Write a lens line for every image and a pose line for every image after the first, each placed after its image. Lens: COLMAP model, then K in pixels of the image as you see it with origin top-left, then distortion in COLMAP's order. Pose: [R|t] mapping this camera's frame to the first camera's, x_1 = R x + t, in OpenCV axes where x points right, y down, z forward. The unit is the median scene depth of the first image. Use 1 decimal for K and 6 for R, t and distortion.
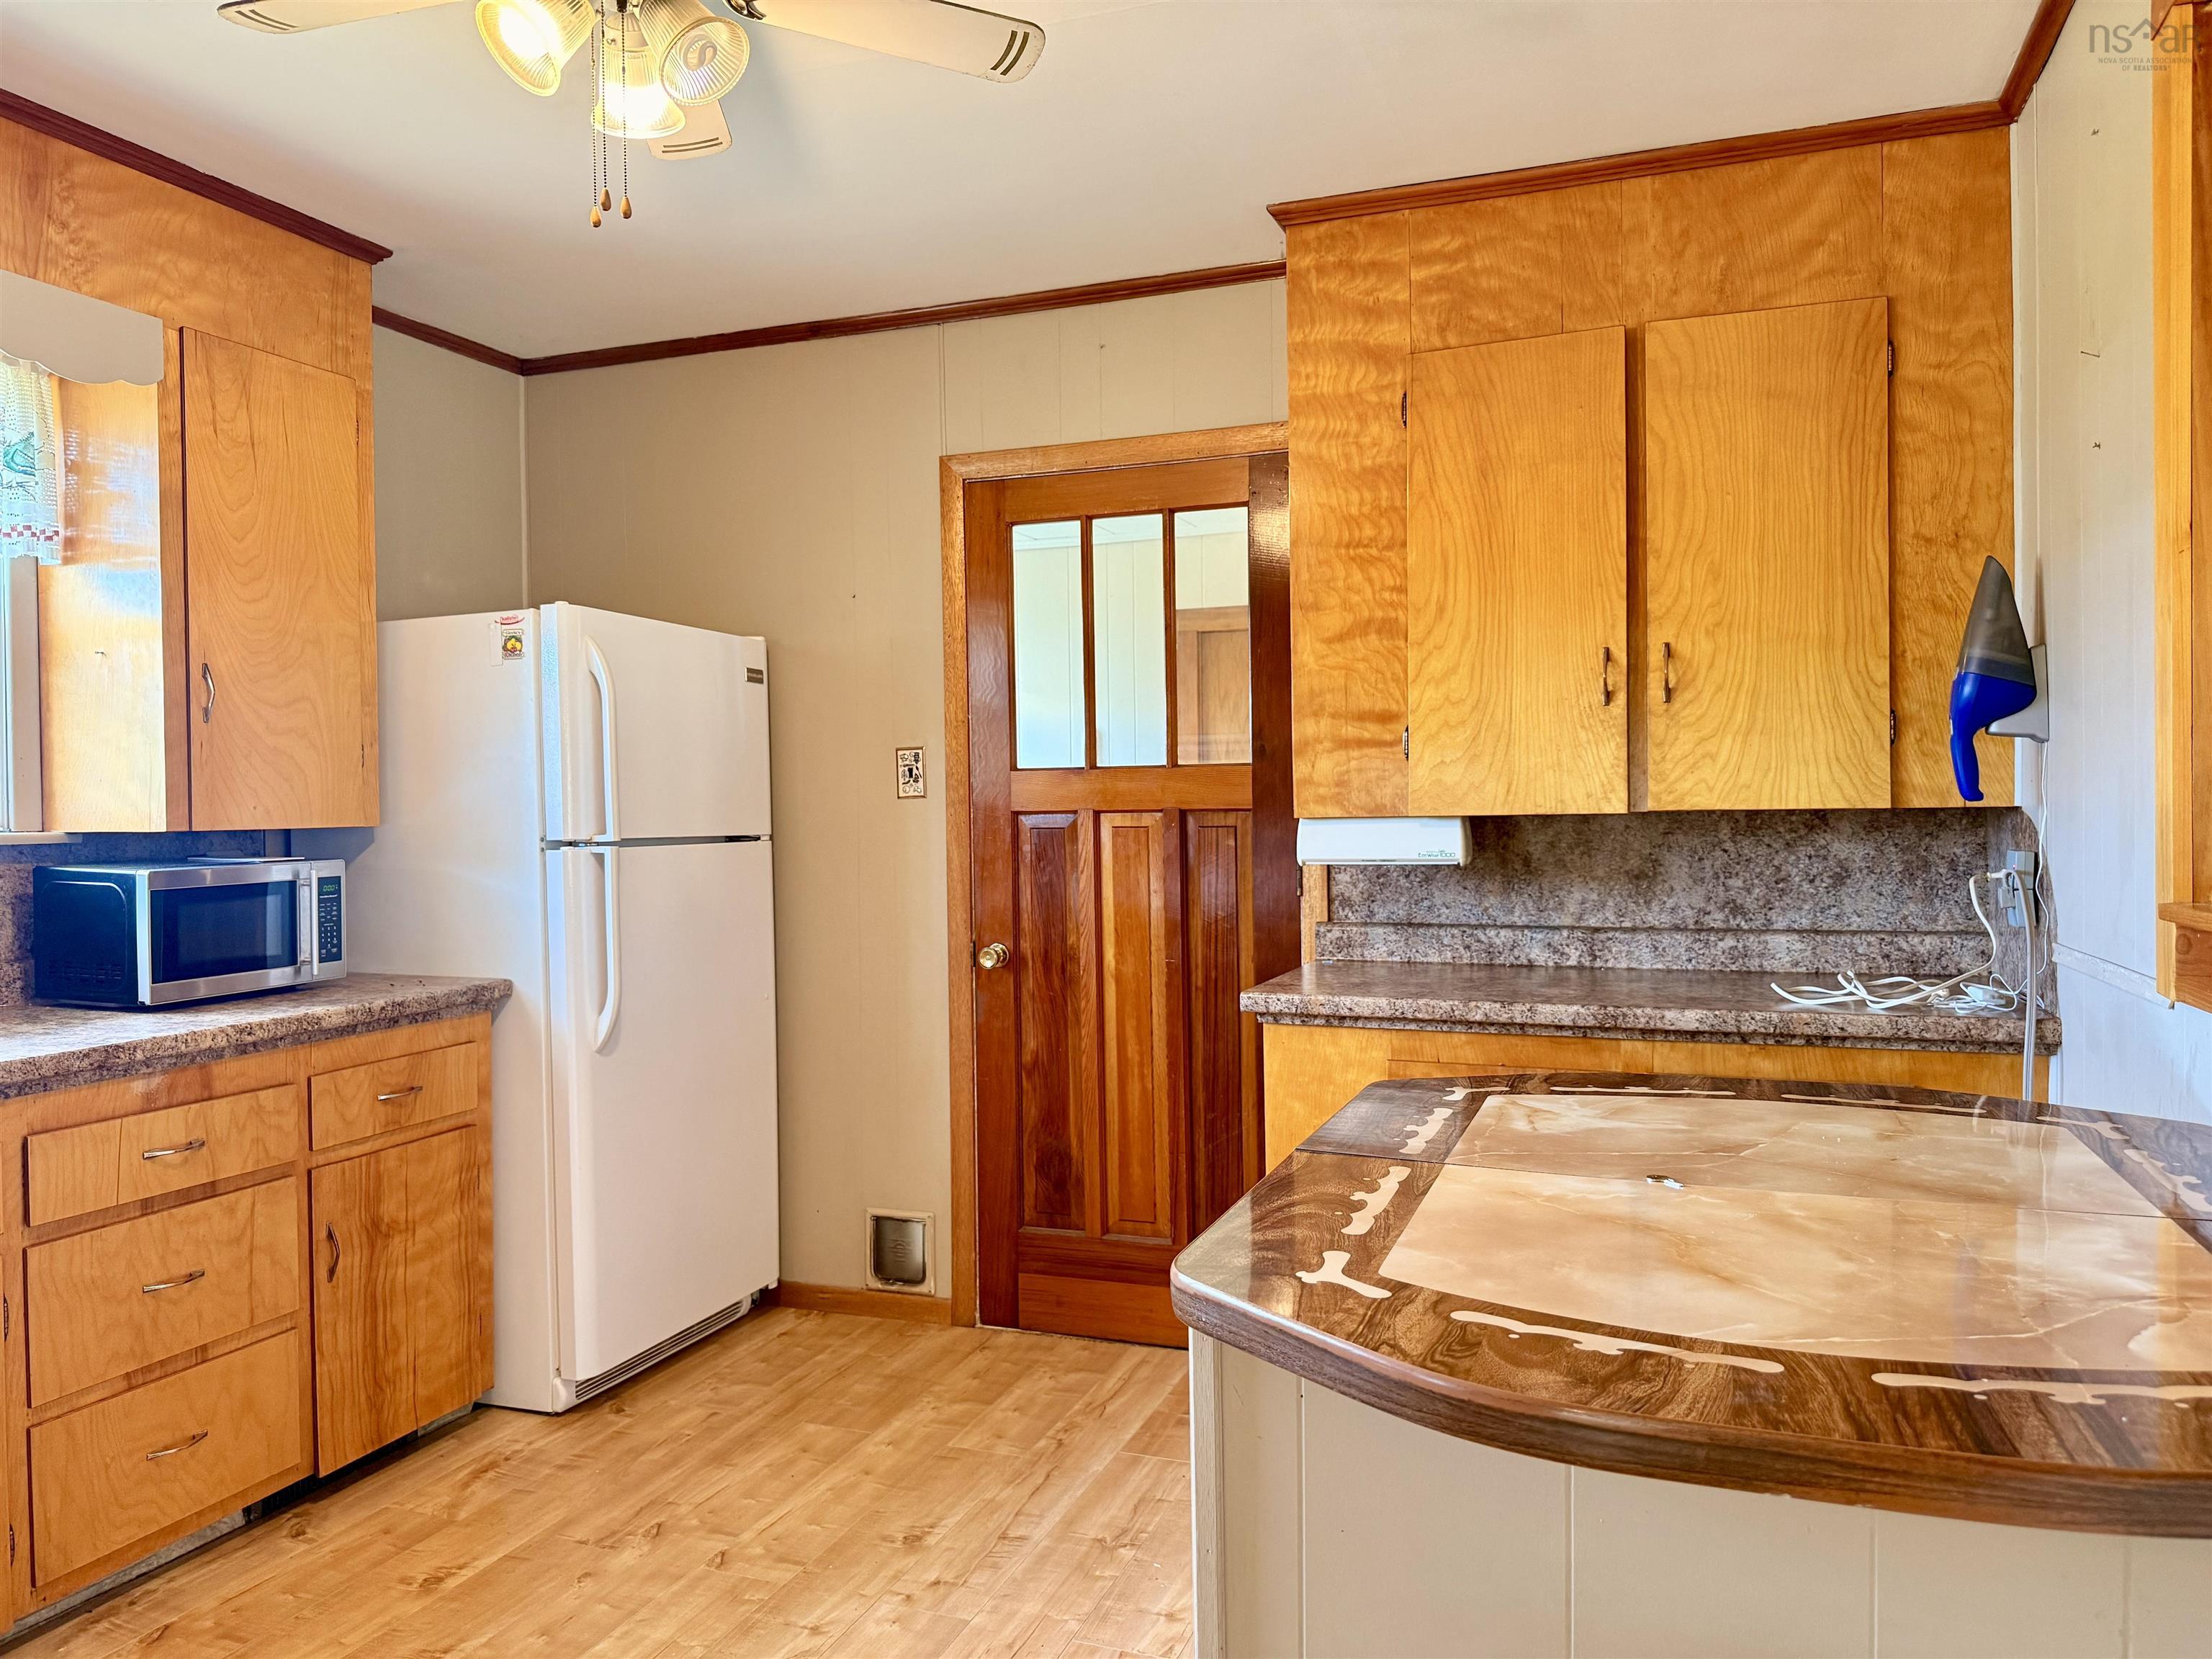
lens RADIAL K [[1564.8, 0, 1106.0], [0, 1564.8, 829.5], [0, 0, 1]] dist [-0.000008, -0.001748]
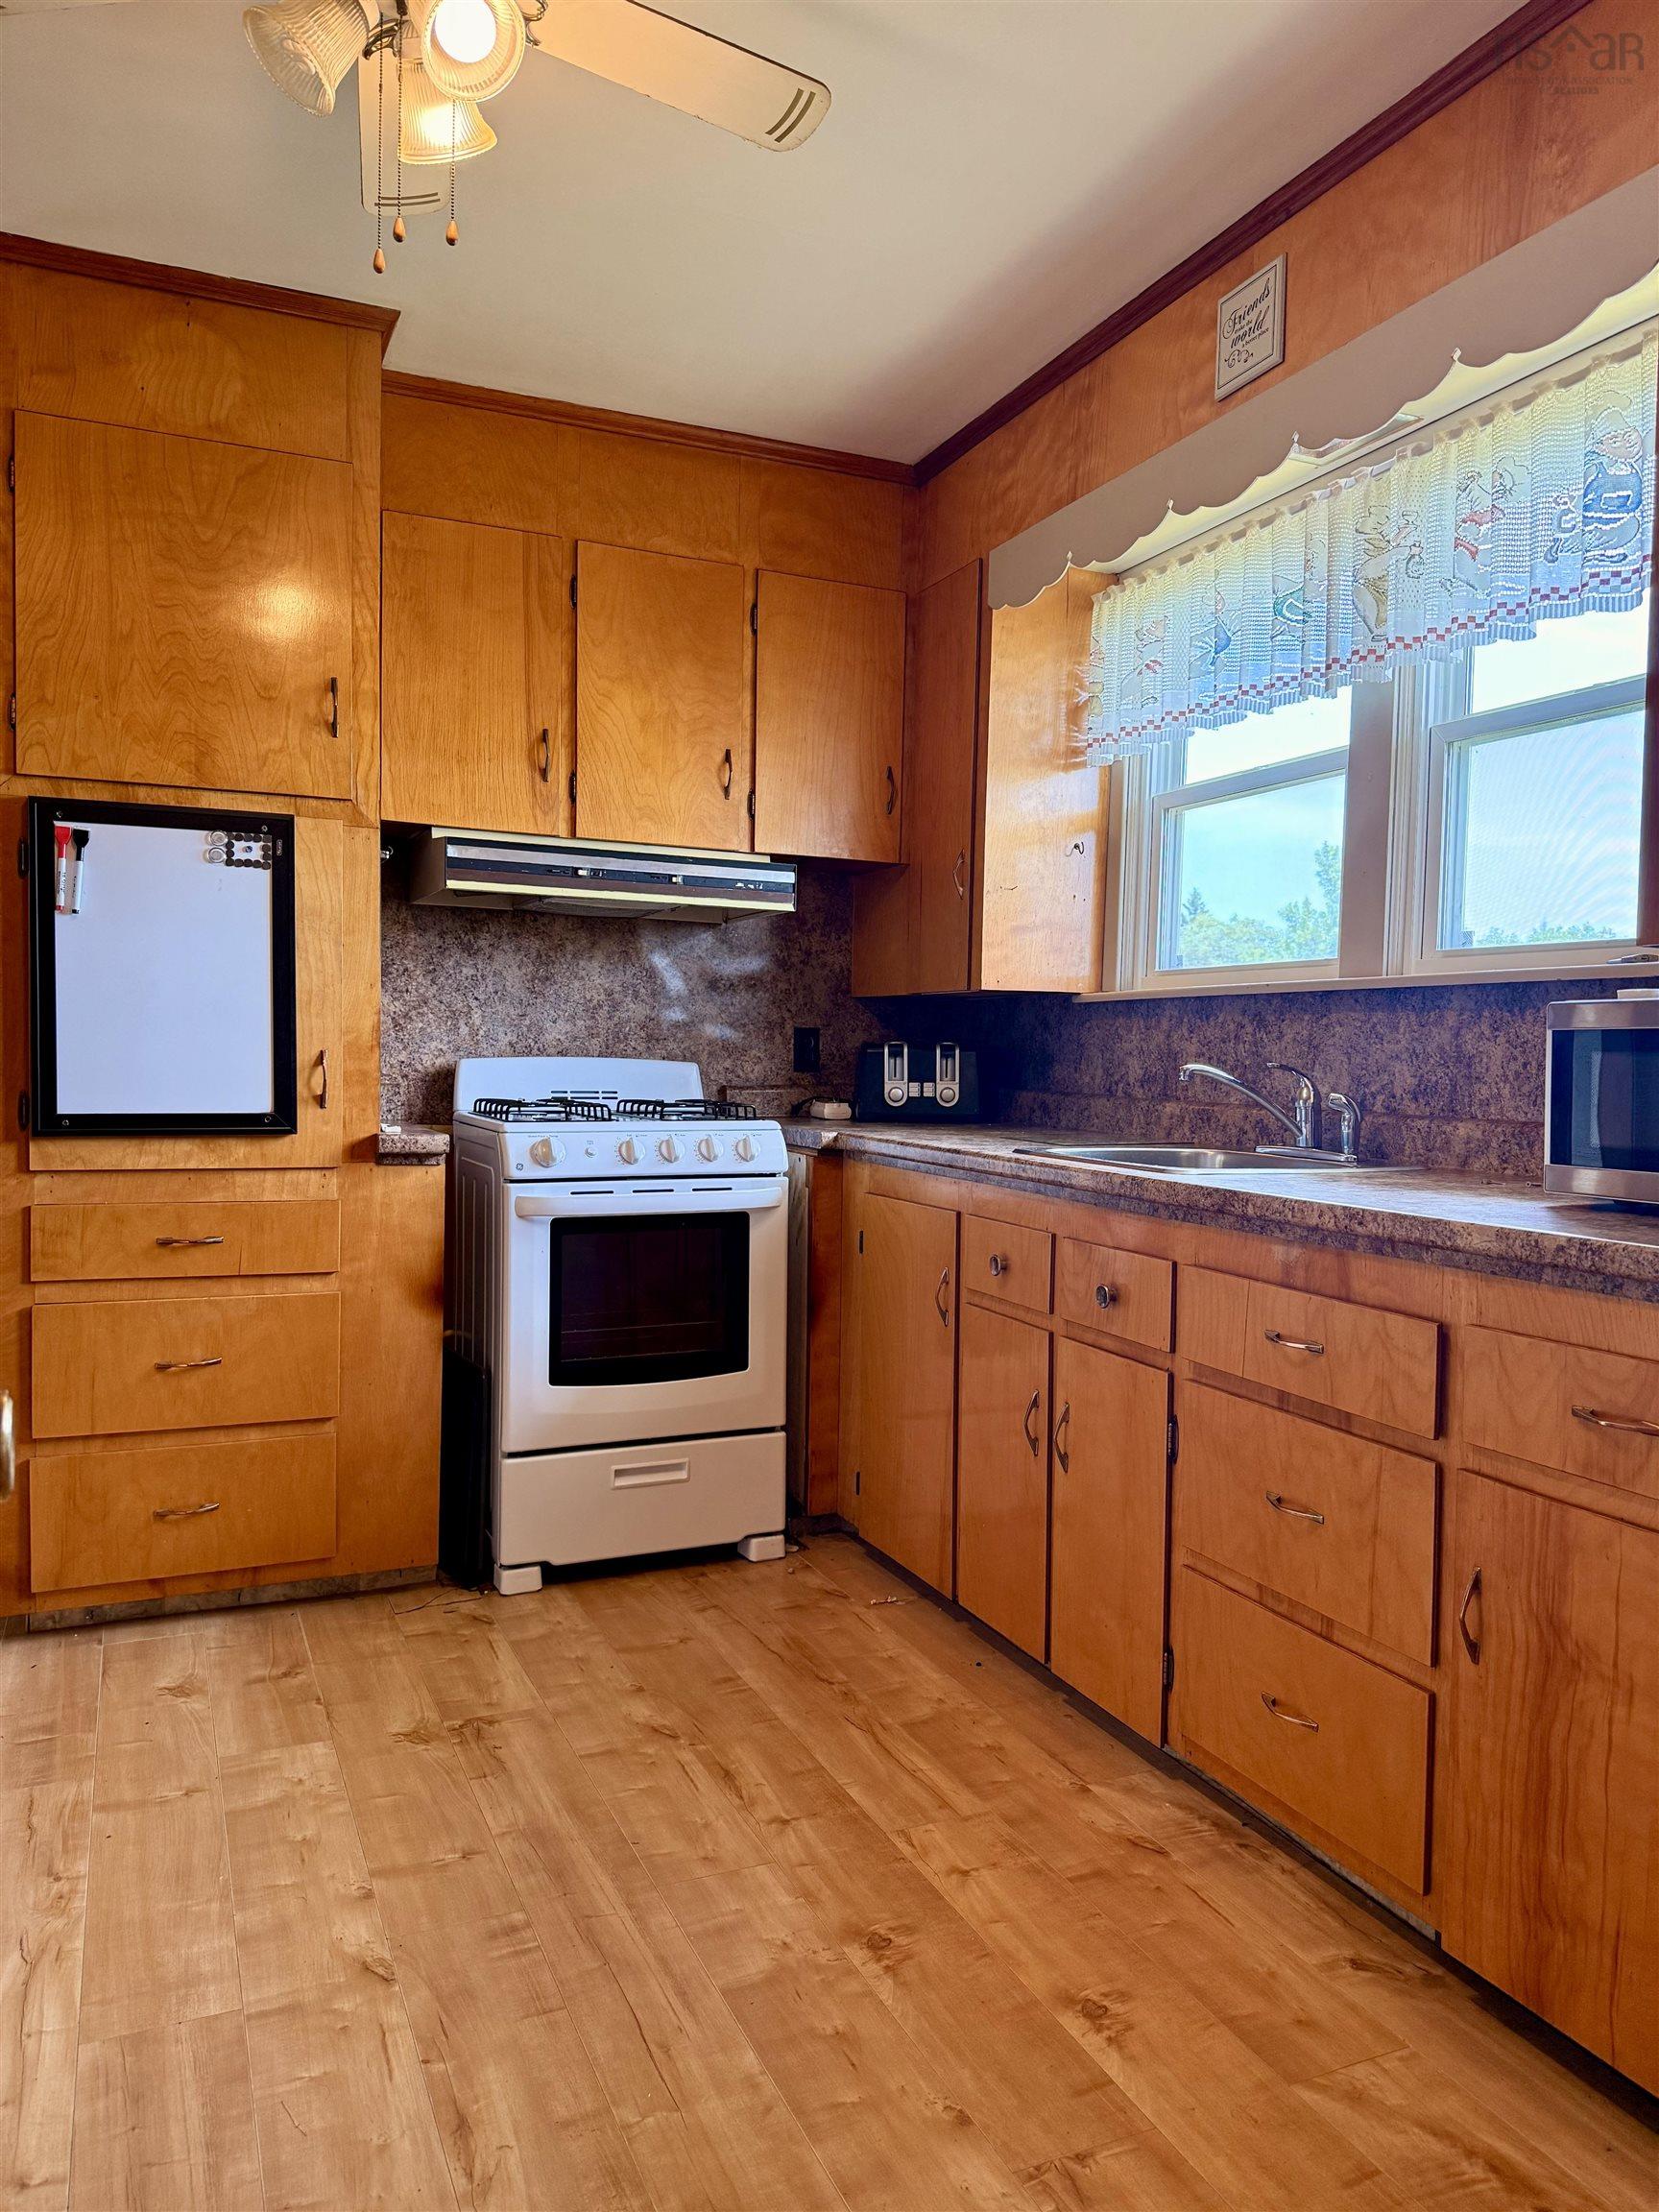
lens RADIAL K [[1564.8, 0, 829.5], [0, 1564.8, 1106.0], [0, 0, 1]] dist [-0.000008, -0.001748]
pose [[-0.717492, 0.022571, -0.696201, 0.148403], [-0.022560, 0.998198, 0.055611, 0.052539], [0.696201, 0.055607, -0.715689, 1.633042]]
